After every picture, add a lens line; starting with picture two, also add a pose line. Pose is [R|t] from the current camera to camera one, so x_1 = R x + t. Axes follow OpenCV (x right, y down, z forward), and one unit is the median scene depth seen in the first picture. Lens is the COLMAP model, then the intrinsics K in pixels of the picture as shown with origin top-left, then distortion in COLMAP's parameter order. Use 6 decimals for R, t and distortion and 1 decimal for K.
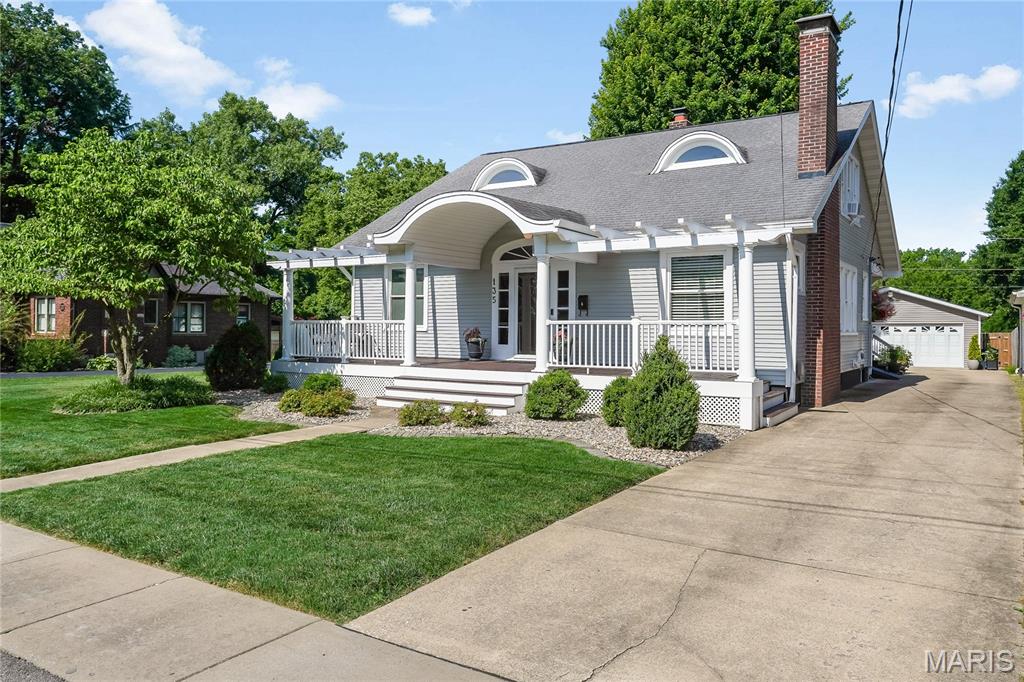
lens RADIAL K [[774.9, 0, 511.6], [0, 774.9, 334.3], [0, 0, 1]] dist [0.025747, -0.000573]
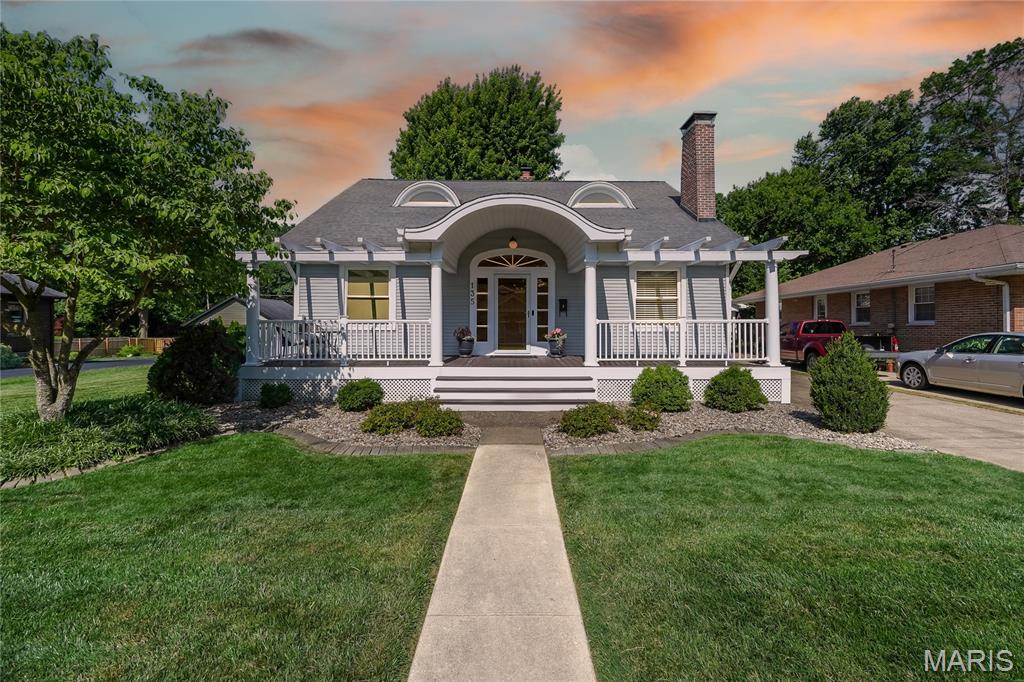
lens RADIAL K [[472.2, 0, 521.8], [0, 472.2, 326.4], [0, 0, 1]] dist [-0.000735, 0.003233]
pose [[0.828095, -0.007302, 0.560540, -0.358054], [0.010524, 0.999941, -0.002521, -0.006516], [-0.560489, 0.007986, 0.828124, 0.415098]]
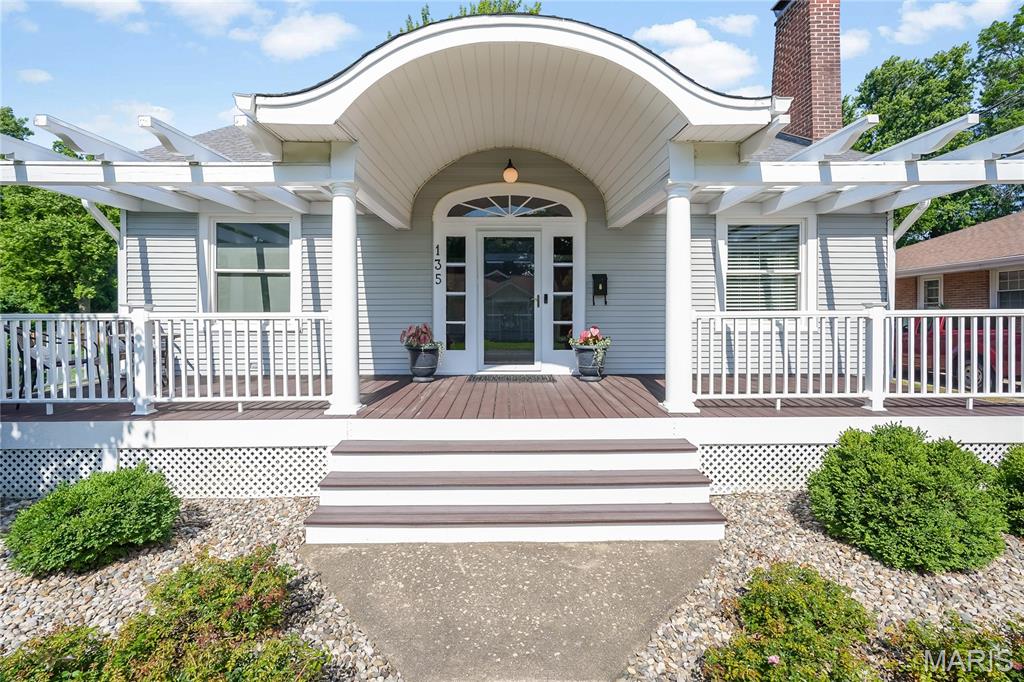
lens RADIAL K [[472.2, 0, 519.7], [0, 472.2, 323.6], [0, 0, 1]] dist [-0.000735, 0.003233]
pose [[0.826146, -0.018405, 0.563155, -0.190806], [0.014005, 0.999828, 0.012131, -0.012657], [-0.563281, -0.002135, 0.826262, 0.674449]]
